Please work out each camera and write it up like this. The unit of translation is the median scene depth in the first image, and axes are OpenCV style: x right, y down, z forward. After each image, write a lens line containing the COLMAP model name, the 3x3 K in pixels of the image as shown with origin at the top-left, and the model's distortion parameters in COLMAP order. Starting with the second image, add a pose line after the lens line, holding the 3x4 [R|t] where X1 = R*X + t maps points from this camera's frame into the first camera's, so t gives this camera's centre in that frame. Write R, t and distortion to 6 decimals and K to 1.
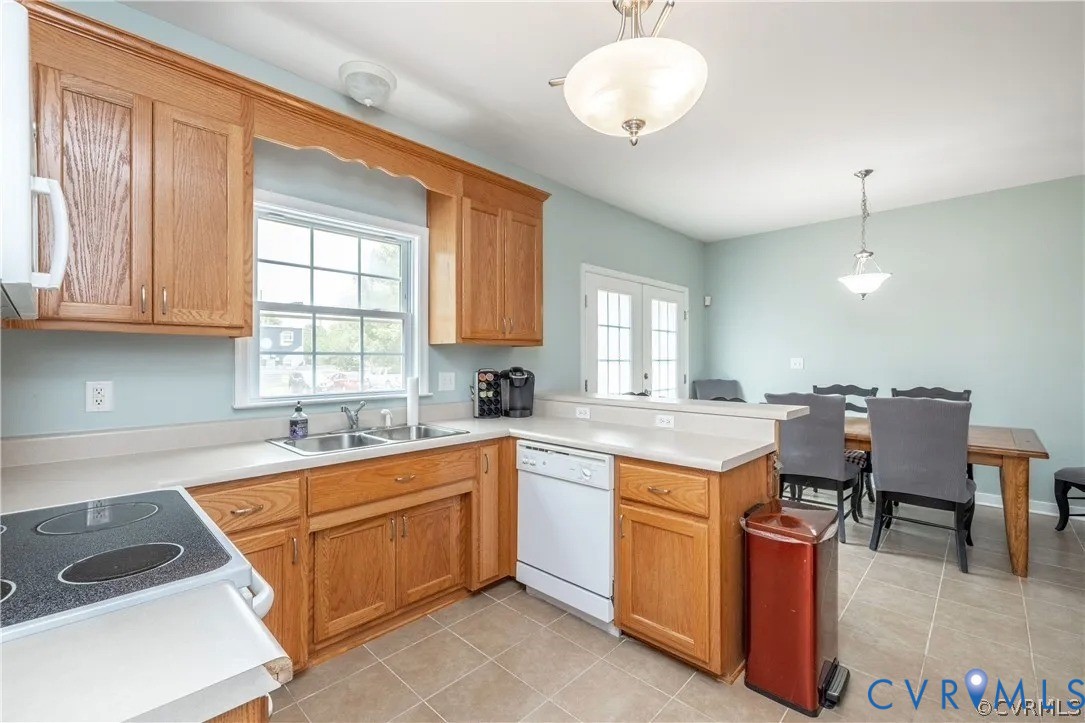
lens RADIAL K [[461.2, 0, 541.5], [0, 461.2, 367.9], [0, 0, 1]] dist [0.001595, 0.000283]
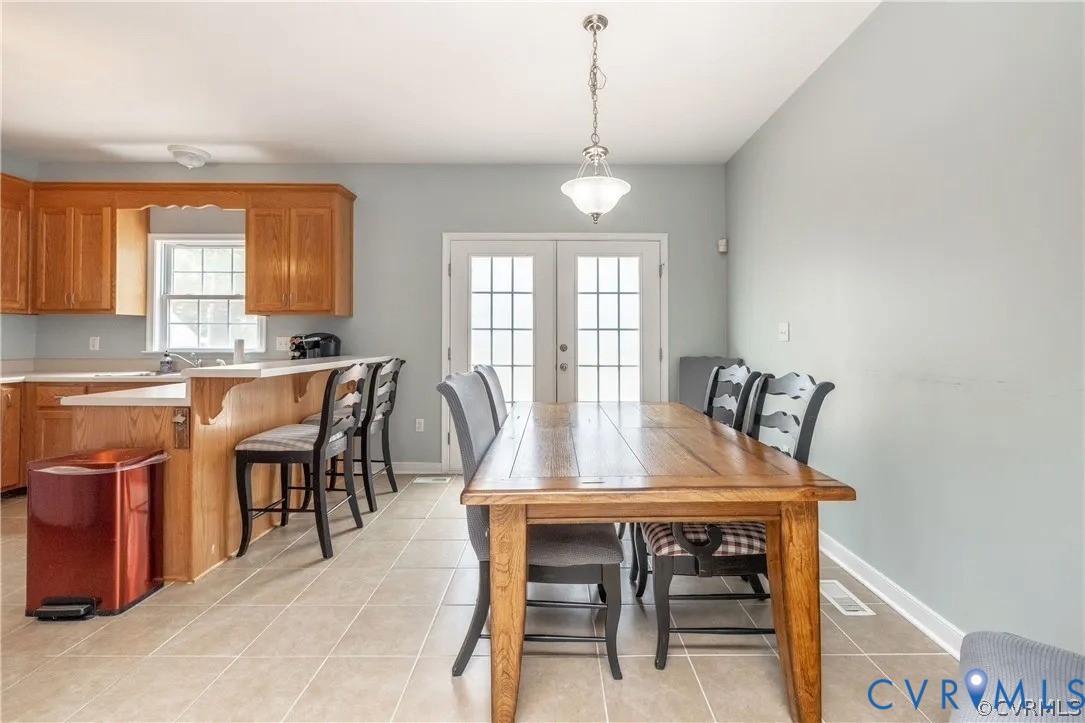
lens RADIAL K [[460.6, 0, 559.4], [0, 460.6, 332.4], [0, 0, 1]] dist [0.001429, 0.000068]
pose [[0.702522, -0.011403, -0.711571, 0.933317], [-0.015900, 0.999371, -0.031712, 0.018624], [0.711485, 0.033592, 0.701898, 0.447517]]
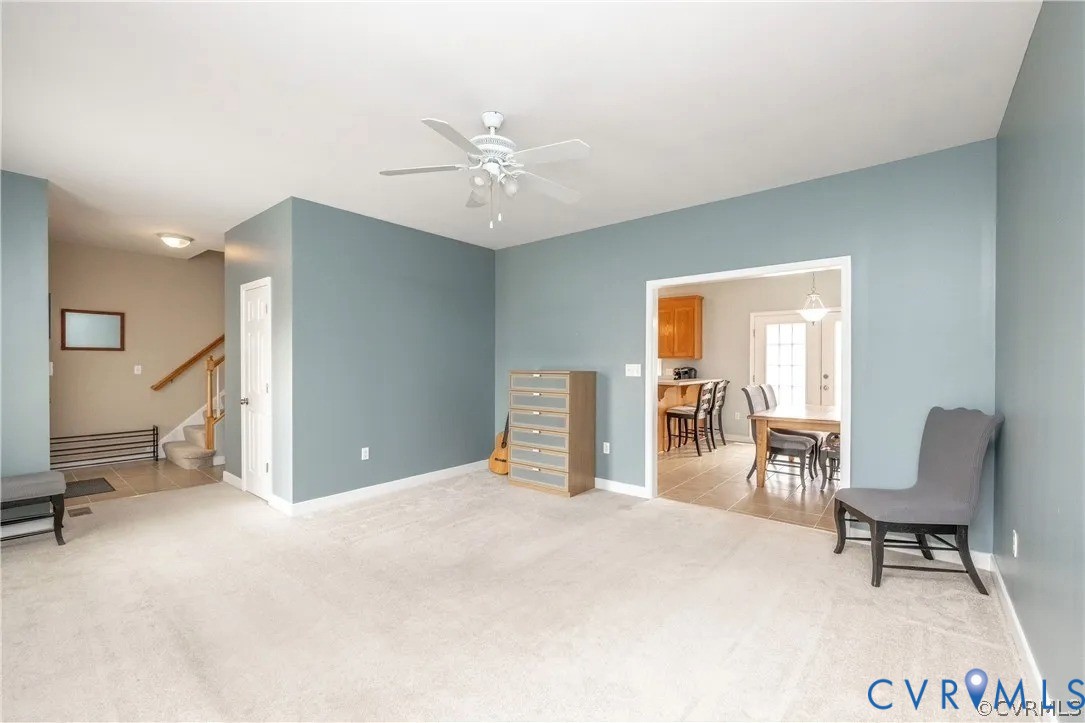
lens RADIAL K [[461.2, 0, 541.5], [0, 461.2, 367.9], [0, 0, 1]] dist [0.001595, 0.000283]
pose [[0.078210, 0.011986, -0.996865, 1.795068], [-0.022955, 0.999684, 0.010219, -0.003397], [0.996673, 0.022084, 0.078460, 0.003813]]
